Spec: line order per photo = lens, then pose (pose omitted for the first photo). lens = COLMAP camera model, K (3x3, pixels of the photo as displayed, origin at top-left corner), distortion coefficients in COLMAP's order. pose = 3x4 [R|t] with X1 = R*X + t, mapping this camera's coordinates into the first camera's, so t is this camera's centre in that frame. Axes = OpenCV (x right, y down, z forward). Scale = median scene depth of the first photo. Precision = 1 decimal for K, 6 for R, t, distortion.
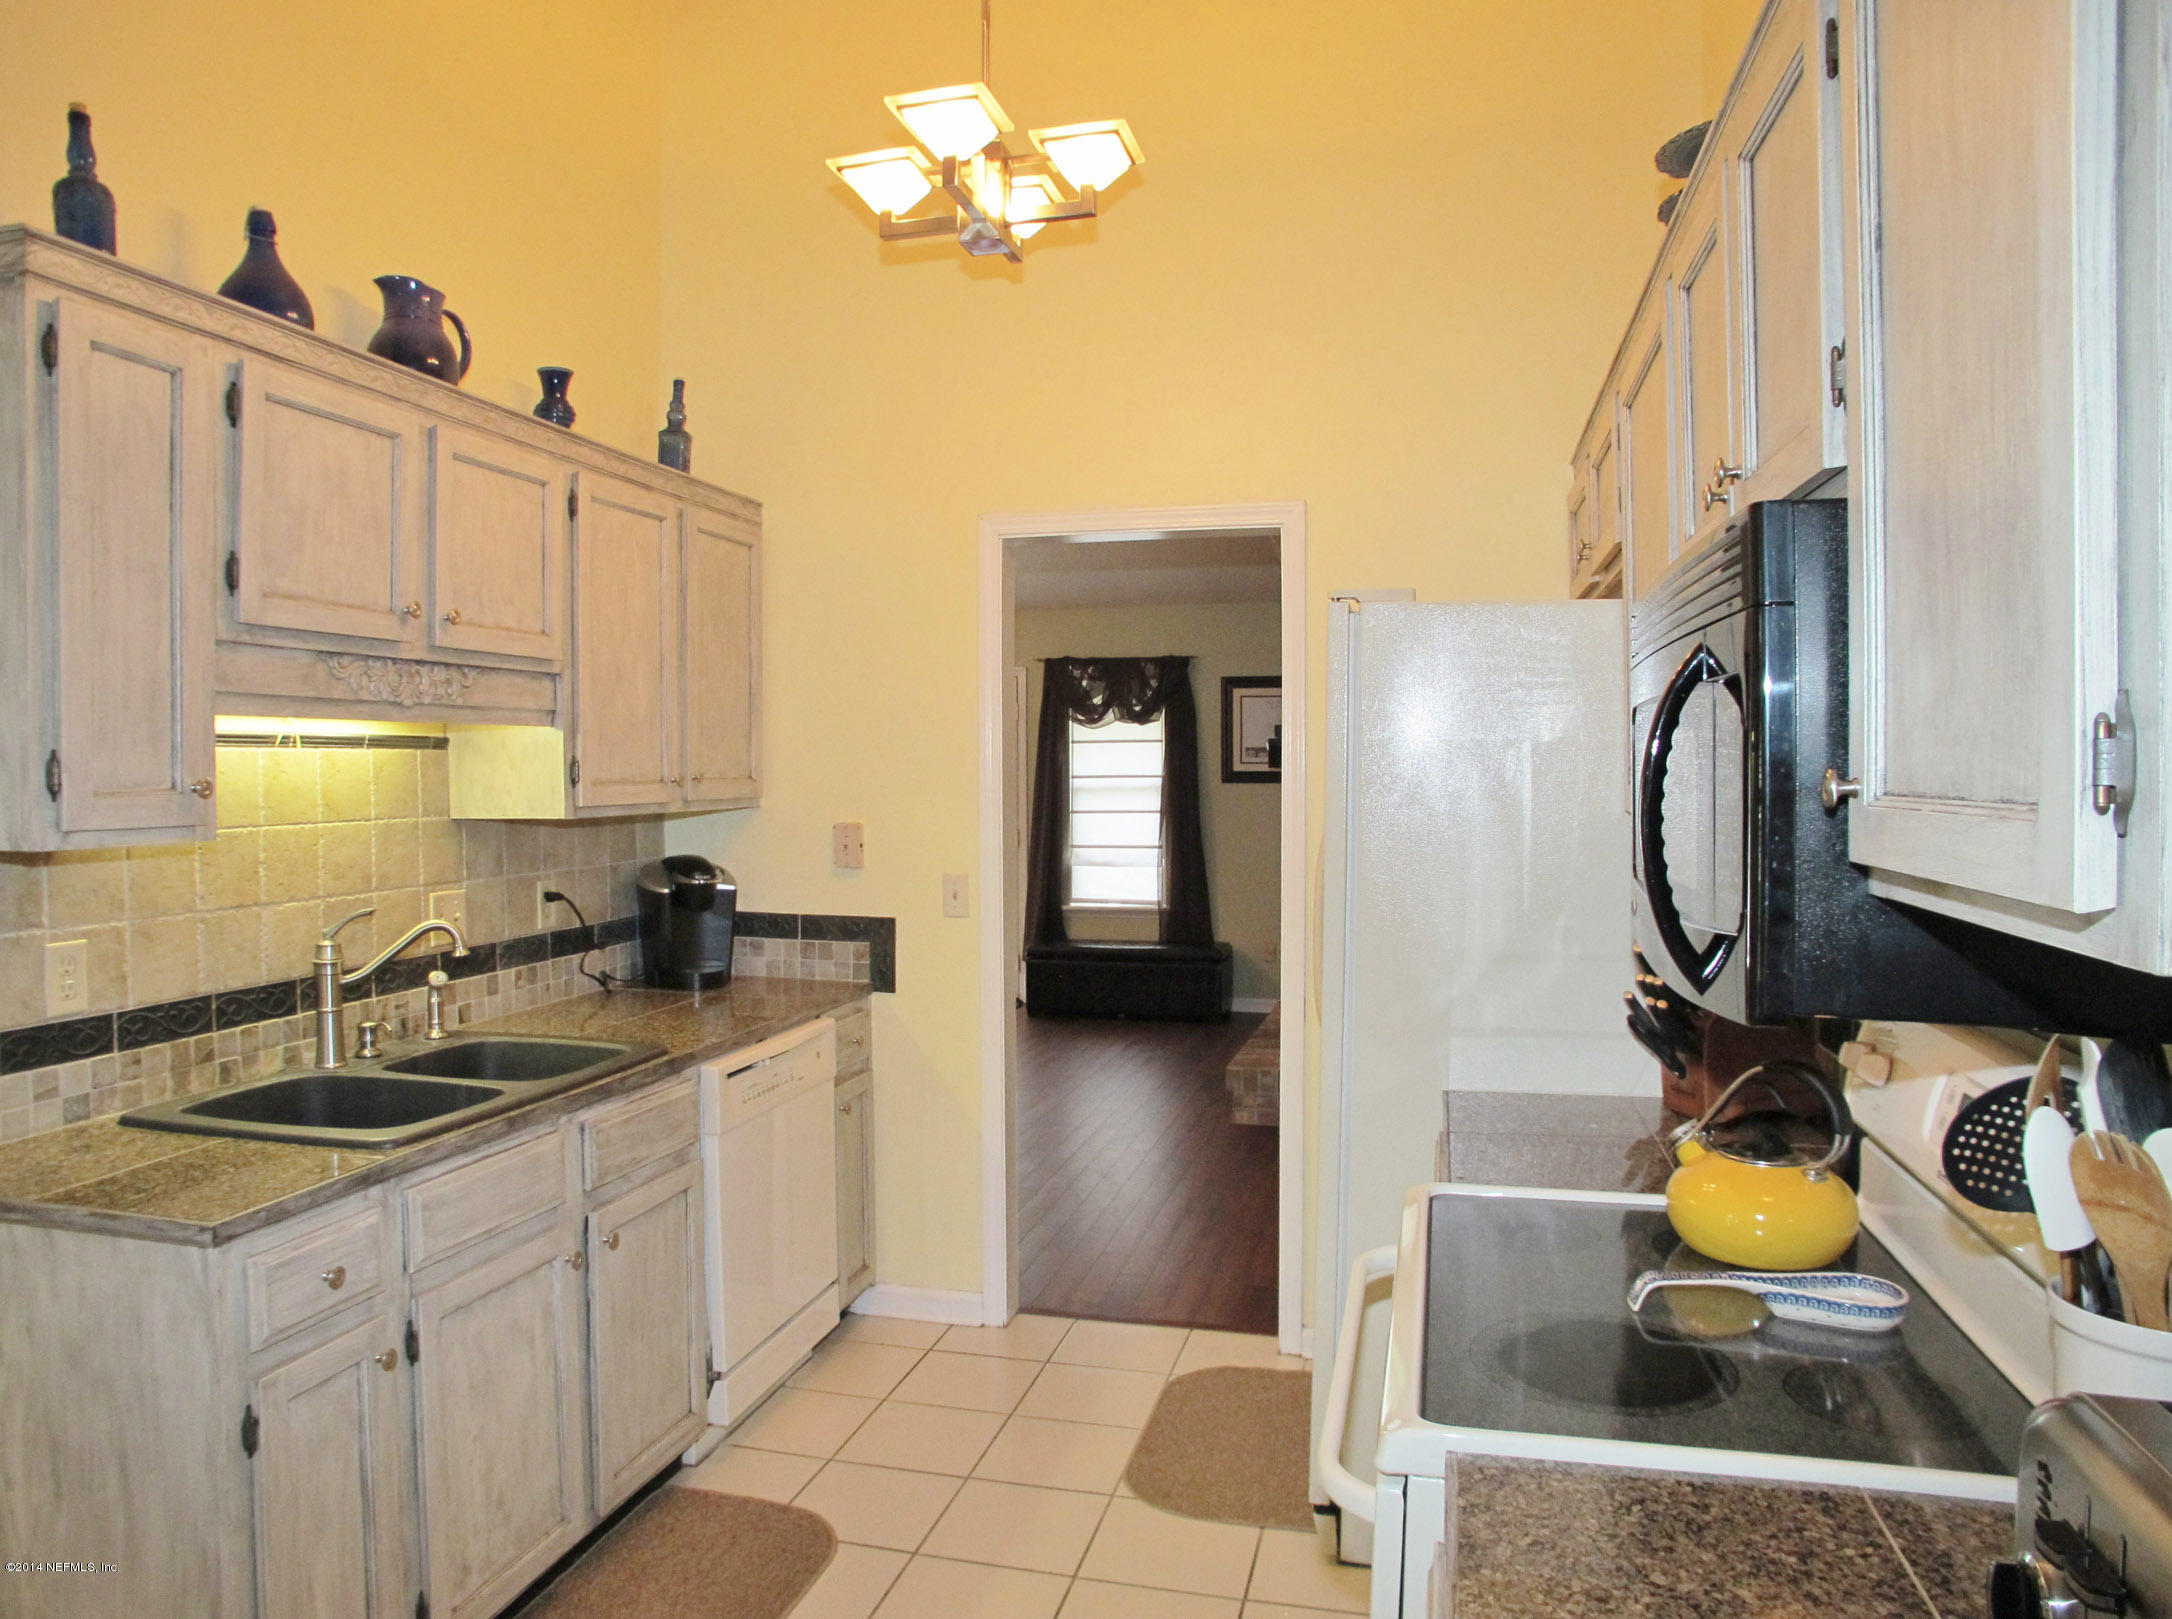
lens RADIAL K [[1452.4, 0, 1080.1], [0, 1452.4, 810.5], [0, 0, 1]] dist [-0.105862, 0.029266]
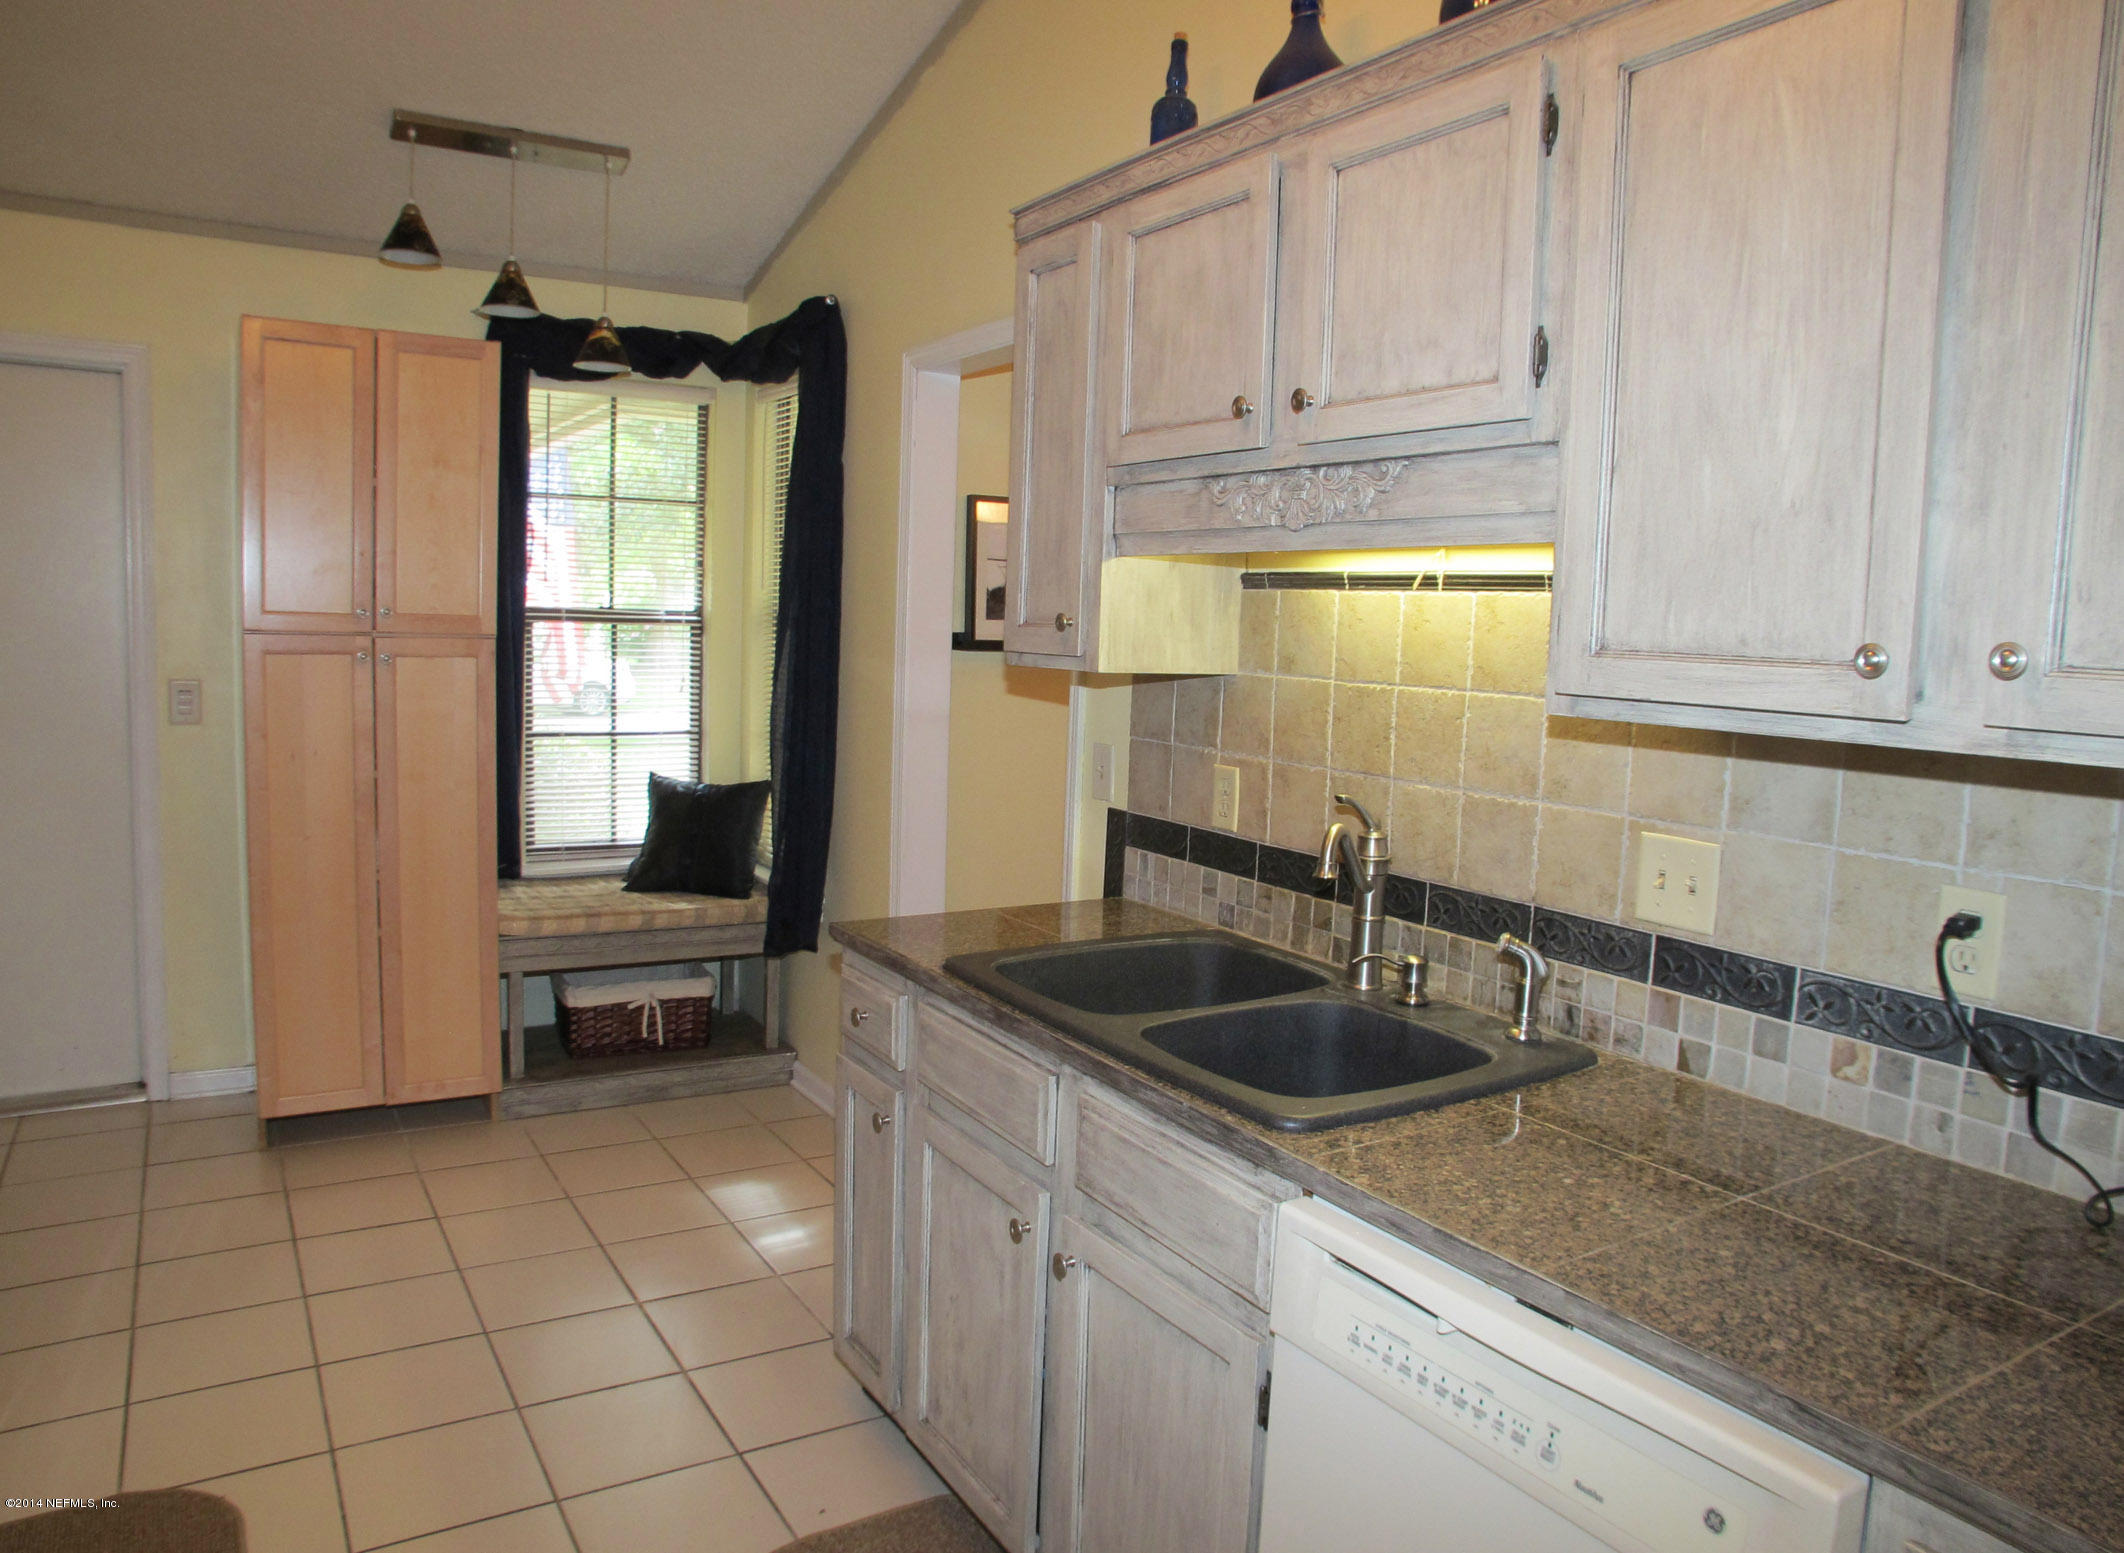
lens RADIAL K [[1420.3, 0, 1051.2], [0, 1420.3, 754.6], [0, 0, 1]] dist [-0.105862, 0.029266]
pose [[-0.691525, 0.046265, -0.720870, 0.167732], [-0.054954, 0.991685, 0.116363, -0.034123], [0.720260, 0.120082, -0.683232, 1.415624]]
